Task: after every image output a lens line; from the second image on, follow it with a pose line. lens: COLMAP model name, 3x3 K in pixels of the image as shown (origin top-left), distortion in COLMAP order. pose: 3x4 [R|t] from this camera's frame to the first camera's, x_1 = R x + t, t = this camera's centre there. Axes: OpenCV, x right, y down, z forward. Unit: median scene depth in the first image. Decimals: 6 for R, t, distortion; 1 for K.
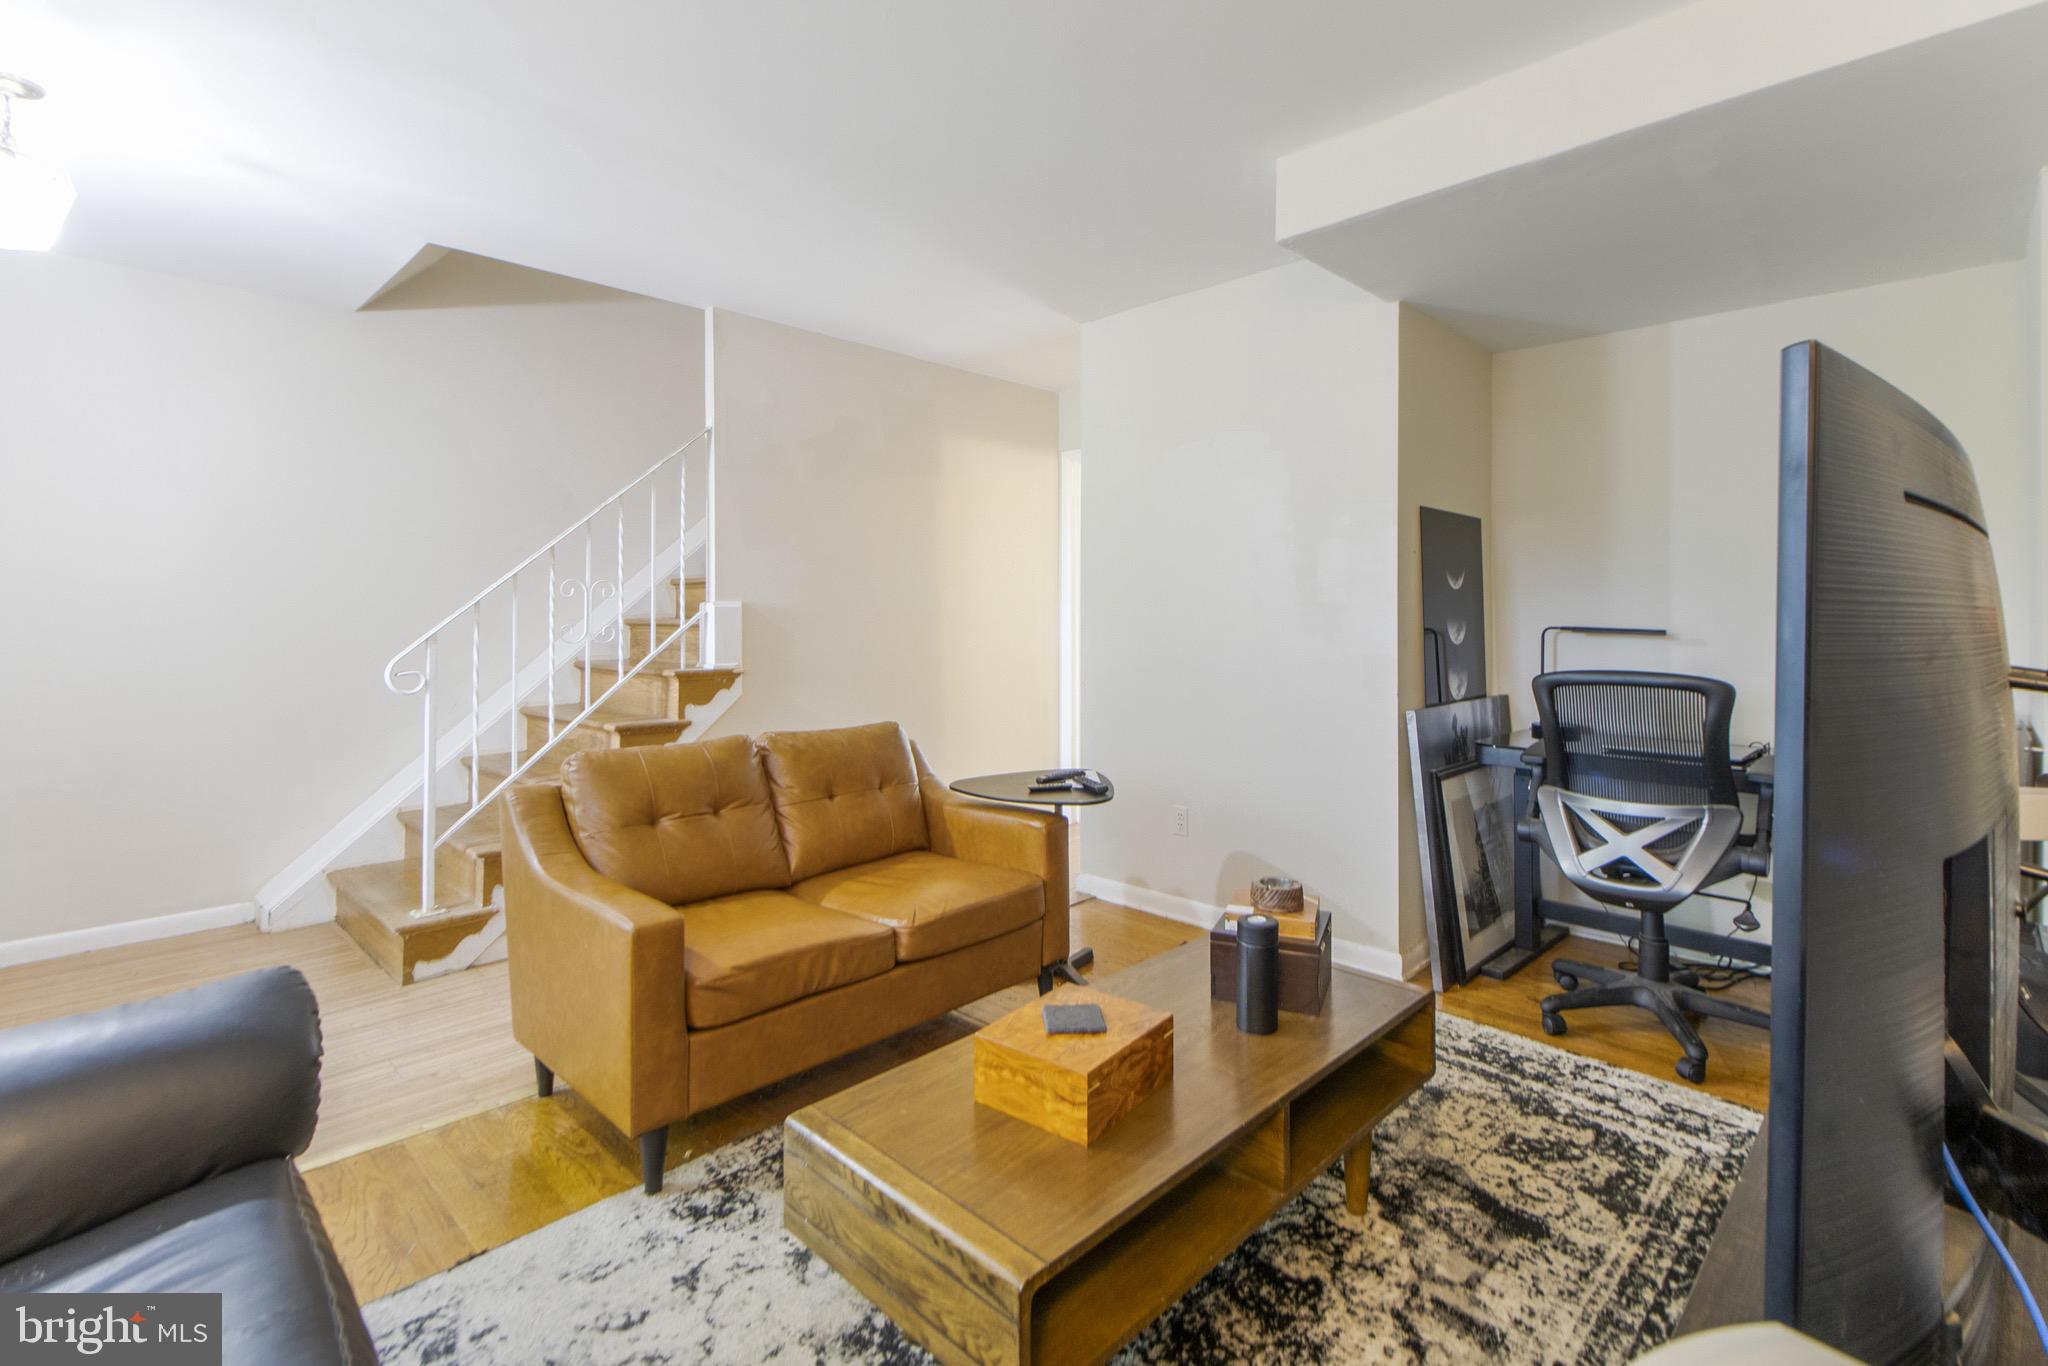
lens RADIAL K [[943.9, 0, 1031.9], [0, 943.9, 630.6], [0, 0, 1]] dist [0.029985, -0.012247]
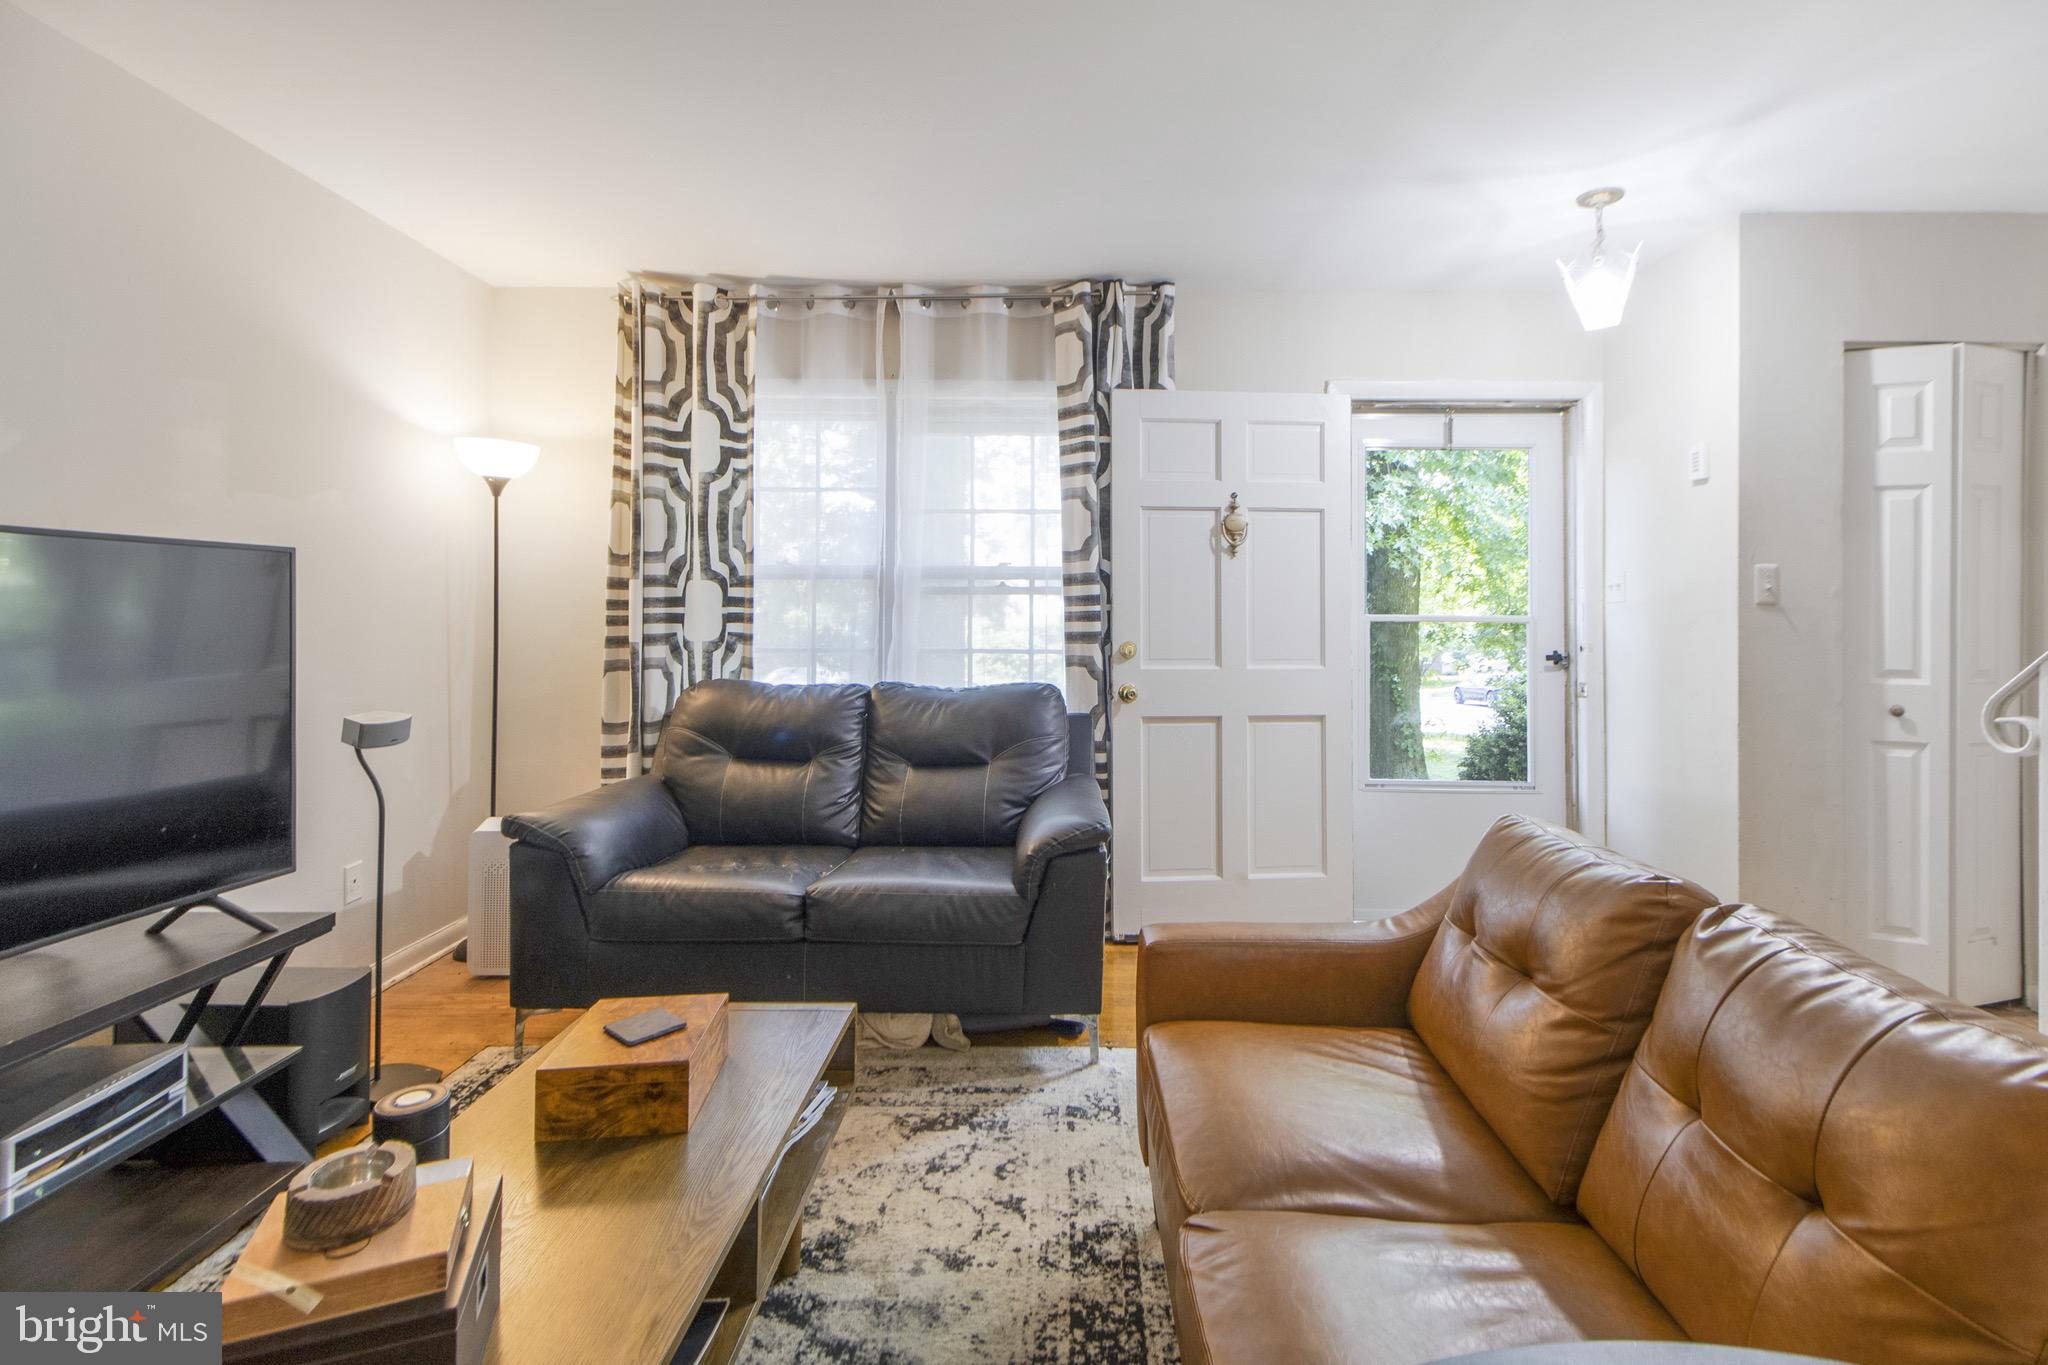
lens RADIAL K [[943.9, 0, 1073.4], [0, 943.9, 606.1], [0, 0, 1]] dist [0.029985, -0.012247]
pose [[-0.707100, -0.005686, -0.707090, 0.346833], [-0.012134, 0.999918, 0.004094, -0.038295], [0.707009, 0.011474, -0.707111, 1.601587]]
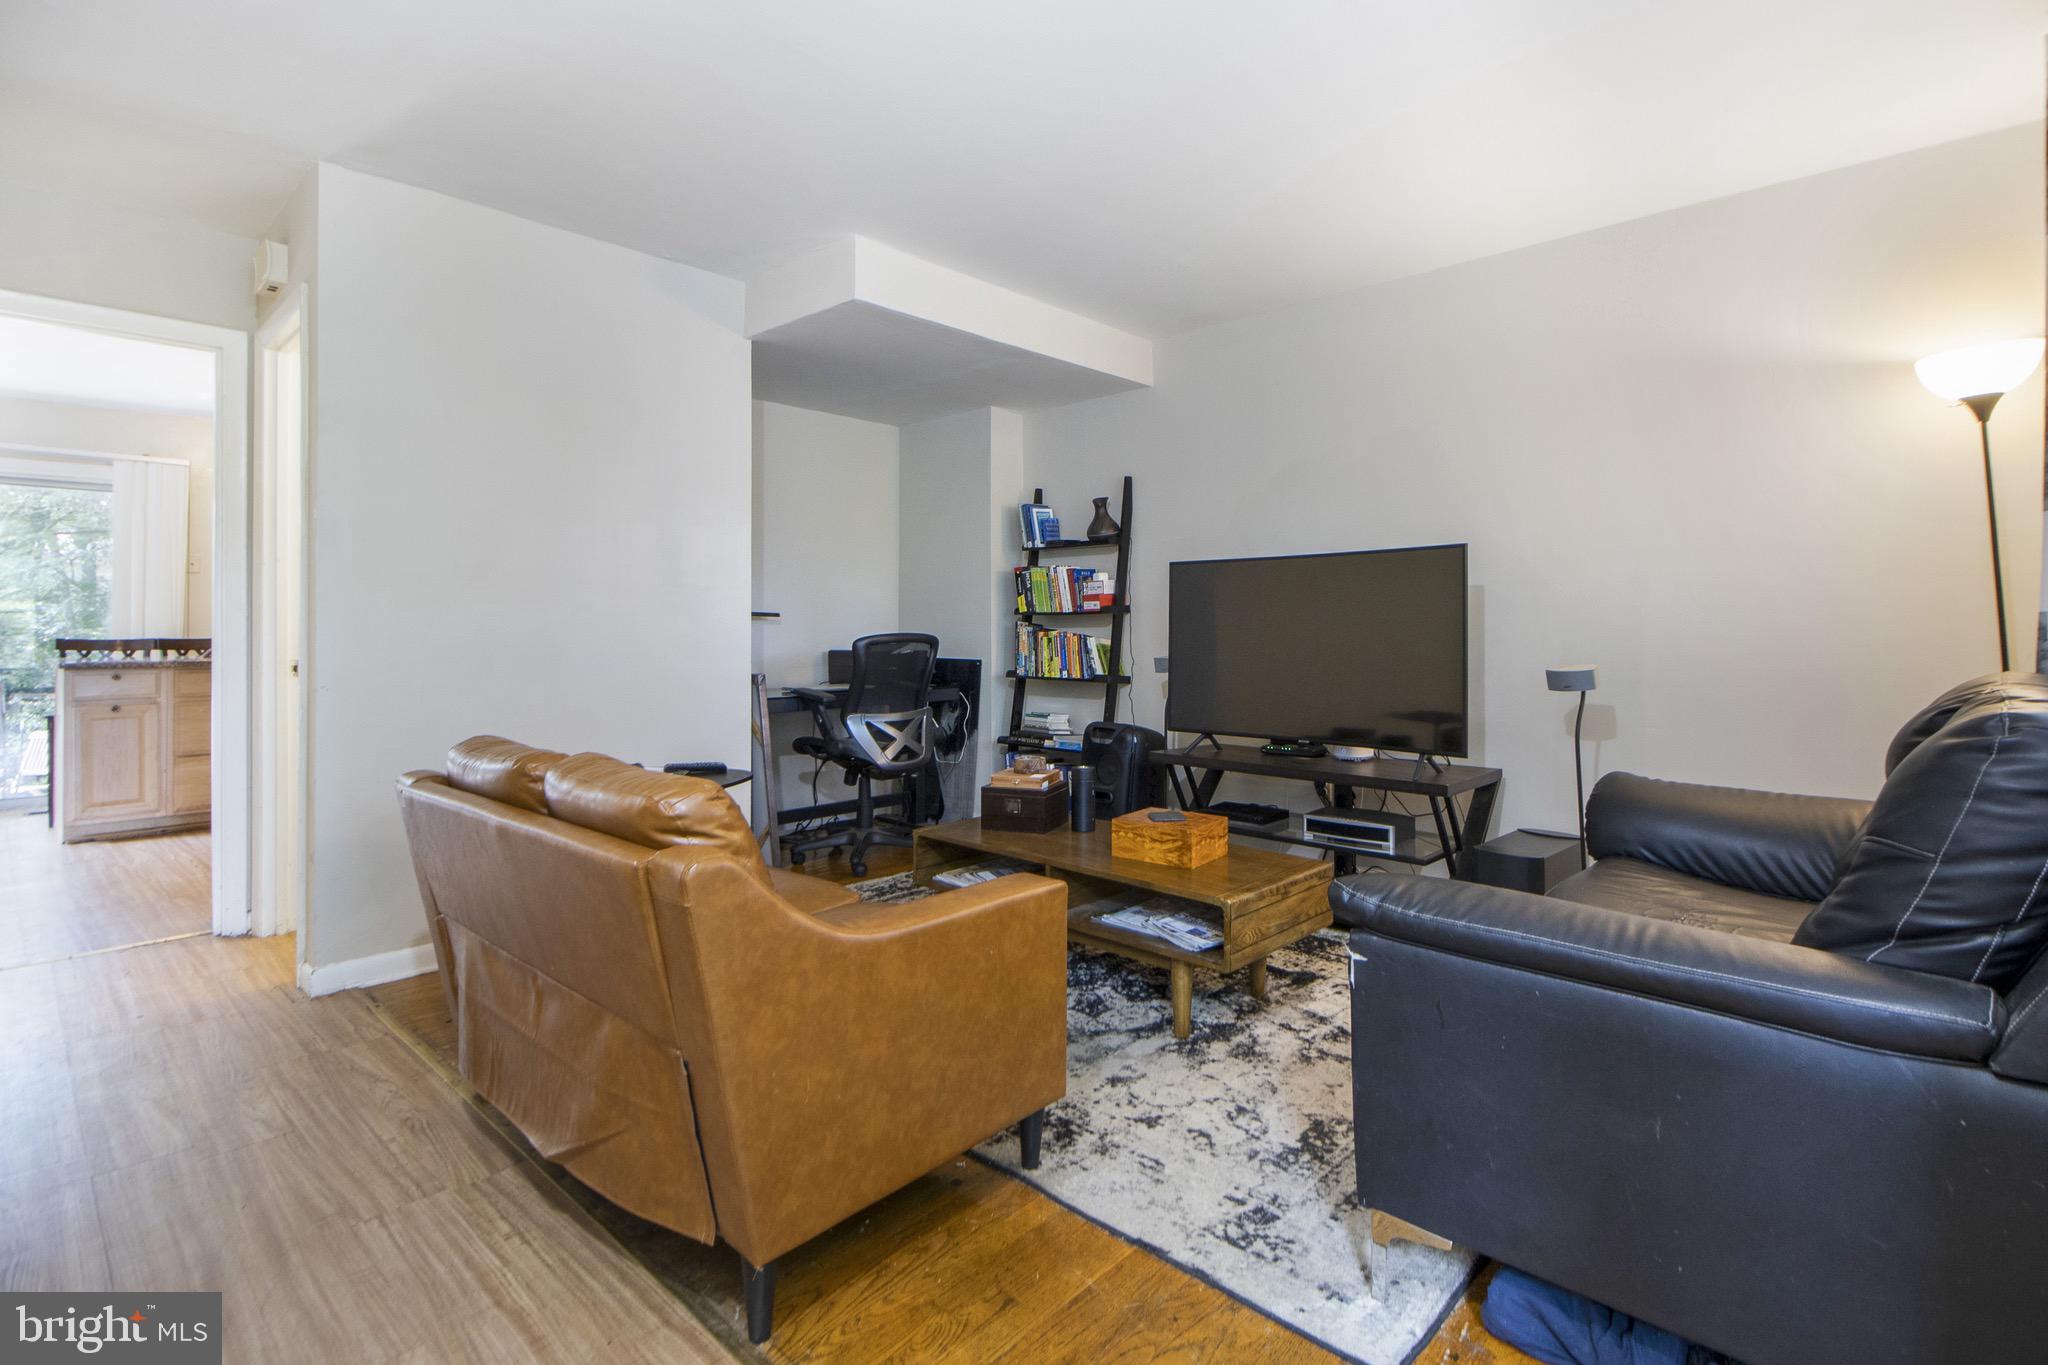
lens RADIAL K [[976.5, 0, 1023.5], [0, 976.5, 613.3], [0, 0, 1]] dist [0.018046, -0.006523]
pose [[-0.005263, 0.007629, 0.999957, -1.407202], [0.022120, 0.999727, -0.007510, 0.026265], [-0.999741, 0.022079, -0.005430, 0.999398]]
